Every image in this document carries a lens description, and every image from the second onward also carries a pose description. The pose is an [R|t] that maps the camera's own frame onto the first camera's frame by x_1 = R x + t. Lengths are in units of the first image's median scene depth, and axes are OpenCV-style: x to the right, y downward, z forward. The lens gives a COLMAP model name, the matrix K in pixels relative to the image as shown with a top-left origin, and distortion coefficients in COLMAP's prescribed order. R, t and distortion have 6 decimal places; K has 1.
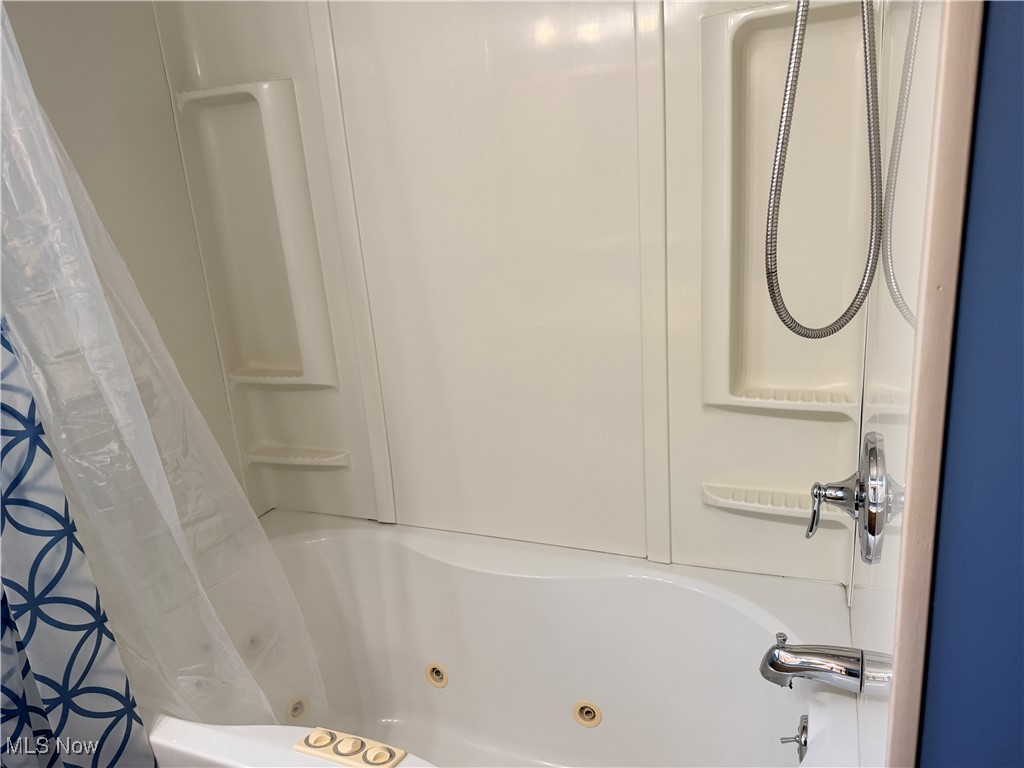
lens RADIAL K [[735.7, 0, 510.2], [0, 735.7, 390.5], [0, 0, 1]] dist [0.011740, -0.005749]
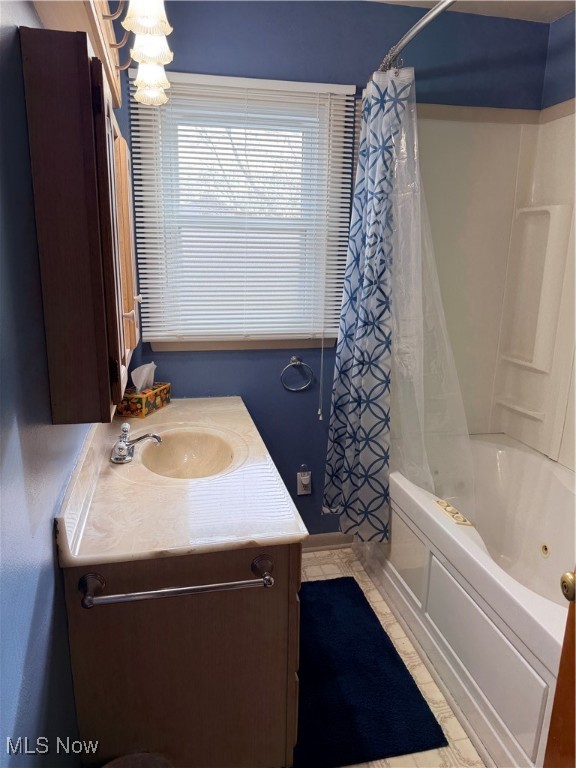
lens RADIAL K [[551.8, 0, 286.4], [0, 551.8, 384.2], [0, 0, 1]] dist [0.011740, -0.005749]
pose [[0.577407, 0.272782, -0.769540, 0.451288], [-0.281785, 0.951202, 0.125745, 0.030353], [0.766289, 0.144238, 0.626096, -0.325705]]
